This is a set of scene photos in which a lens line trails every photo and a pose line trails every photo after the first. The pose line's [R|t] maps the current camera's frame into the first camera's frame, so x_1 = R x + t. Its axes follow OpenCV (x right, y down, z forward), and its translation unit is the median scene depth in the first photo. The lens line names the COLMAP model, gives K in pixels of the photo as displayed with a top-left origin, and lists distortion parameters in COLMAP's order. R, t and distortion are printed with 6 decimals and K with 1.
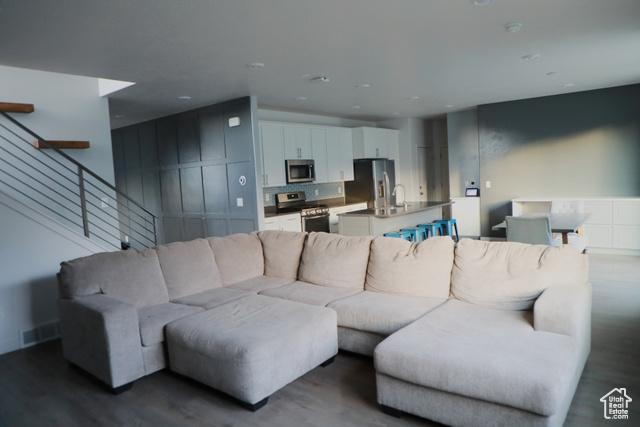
lens RADIAL K [[436.0, 0, 327.7], [0, 436.0, 211.9], [0, 0, 1]] dist [-0.046564, 0.001890]
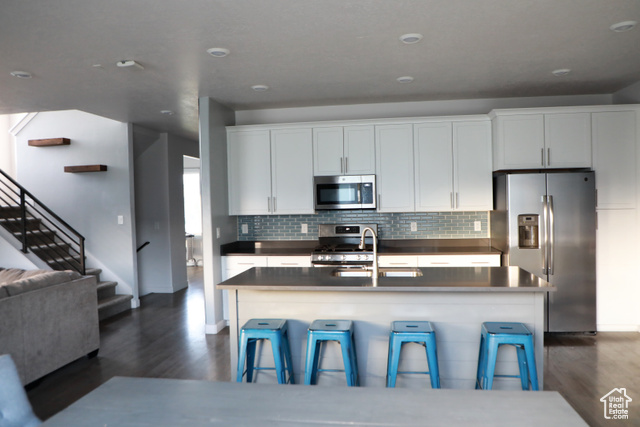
lens RADIAL K [[449.6, 0, 330.8], [0, 449.6, 212.6], [0, 0, 1]] dist [-0.058791, 0.004444]
pose [[0.500643, 0.066482, -0.863097, 0.448995], [-0.078079, 0.996451, 0.031463, -0.073384], [0.862125, 0.051638, 0.504057, 0.563812]]
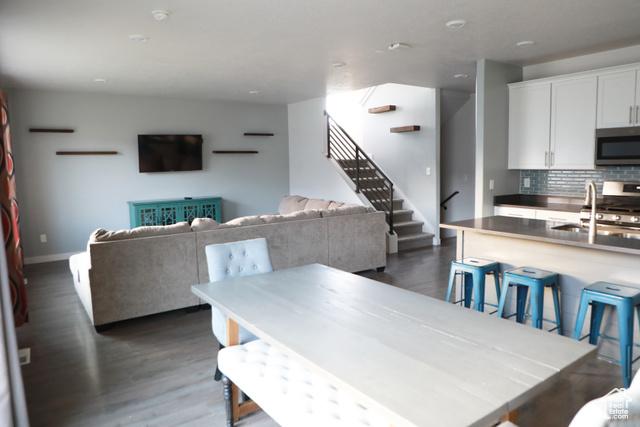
lens RADIAL K [[436.0, 0, 327.7], [0, 436.0, 211.9], [0, 0, 1]] dist [-0.046564, 0.001890]
pose [[-0.272773, 0.165413, -0.947752, 0.527758], [-0.048760, 0.981466, 0.185331, -0.081775], [0.960842, 0.096766, -0.259652, 0.670764]]
